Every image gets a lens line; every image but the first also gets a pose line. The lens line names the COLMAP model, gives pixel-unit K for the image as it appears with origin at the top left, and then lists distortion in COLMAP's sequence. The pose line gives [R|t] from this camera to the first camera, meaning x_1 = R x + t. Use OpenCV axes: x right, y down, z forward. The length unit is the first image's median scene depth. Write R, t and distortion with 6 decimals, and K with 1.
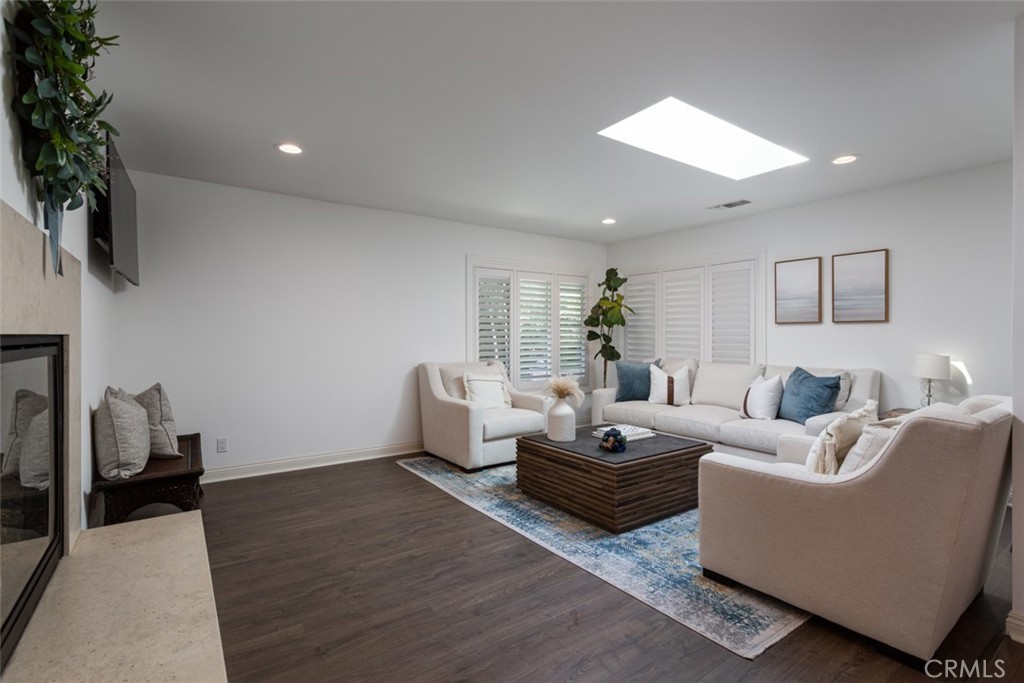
lens RADIAL K [[480.5, 0, 510.8], [0, 480.5, 339.4], [0, 0, 1]] dist [0.002161, 0.000327]
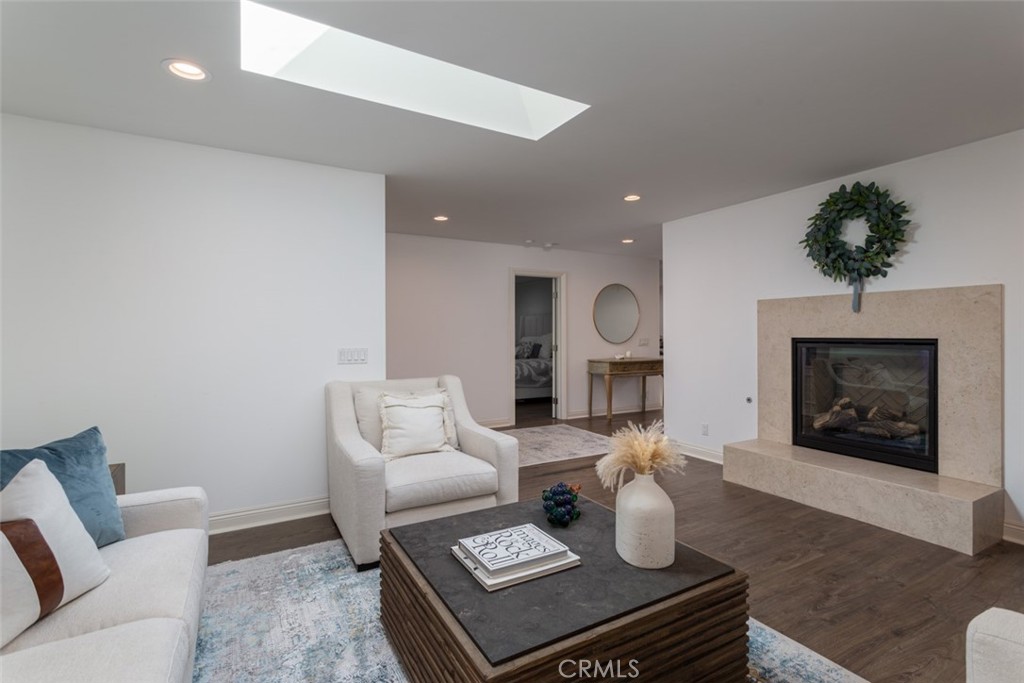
lens RADIAL K [[480.5, 0, 512.9], [0, 480.5, 338.2], [0, 0, 1]] dist [0.002161, 0.000327]
pose [[-0.995002, 0.001256, 0.099851, 0.257414], [0.002586, 0.999910, 0.013197, -0.026273], [-0.099825, 0.013389, -0.994915, 2.063983]]
